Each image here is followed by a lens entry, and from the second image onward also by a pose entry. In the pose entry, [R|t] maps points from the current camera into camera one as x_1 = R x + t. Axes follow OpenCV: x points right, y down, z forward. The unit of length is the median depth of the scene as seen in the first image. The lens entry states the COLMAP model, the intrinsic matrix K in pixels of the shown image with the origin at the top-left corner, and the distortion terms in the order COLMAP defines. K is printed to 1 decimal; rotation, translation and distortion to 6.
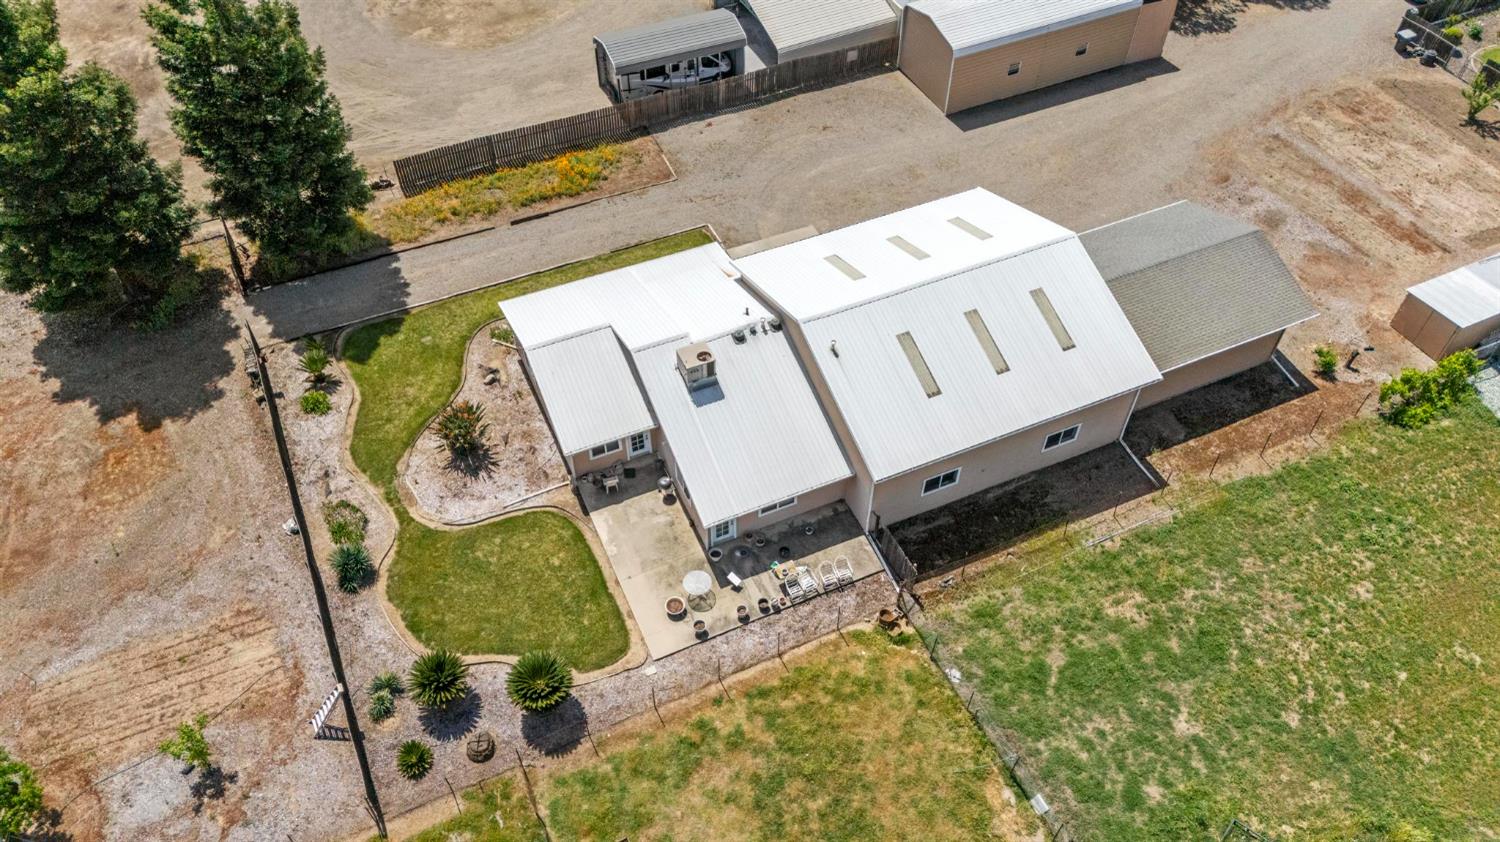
lens RADIAL K [[1103.0, 0, 750.0], [0, 1103.0, 421.0], [0, 0, 1]] dist [0.038278, -0.000692]
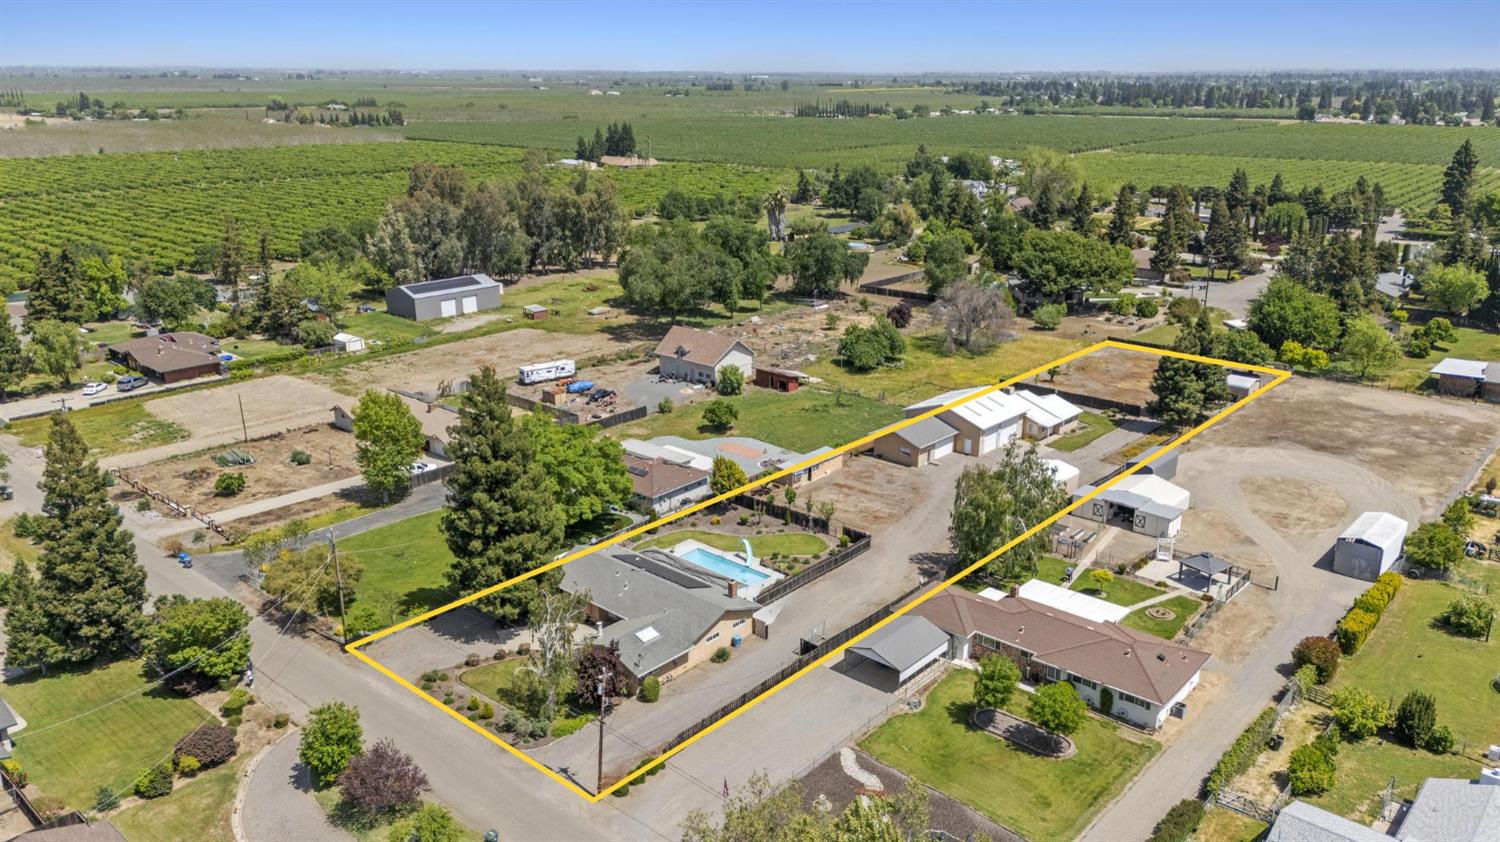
lens RADIAL K [[1086.0, 0, 750.0], [0, 1086.0, 421.0], [0, 0, 1]] dist [0.079155, -0.075186]
pose [[-0.920939, 0.111547, -0.373402, 2.156922], [-0.297921, 0.416166, 0.859098, -2.926371], [0.251227, 0.902421, -0.350032, 2.137399]]
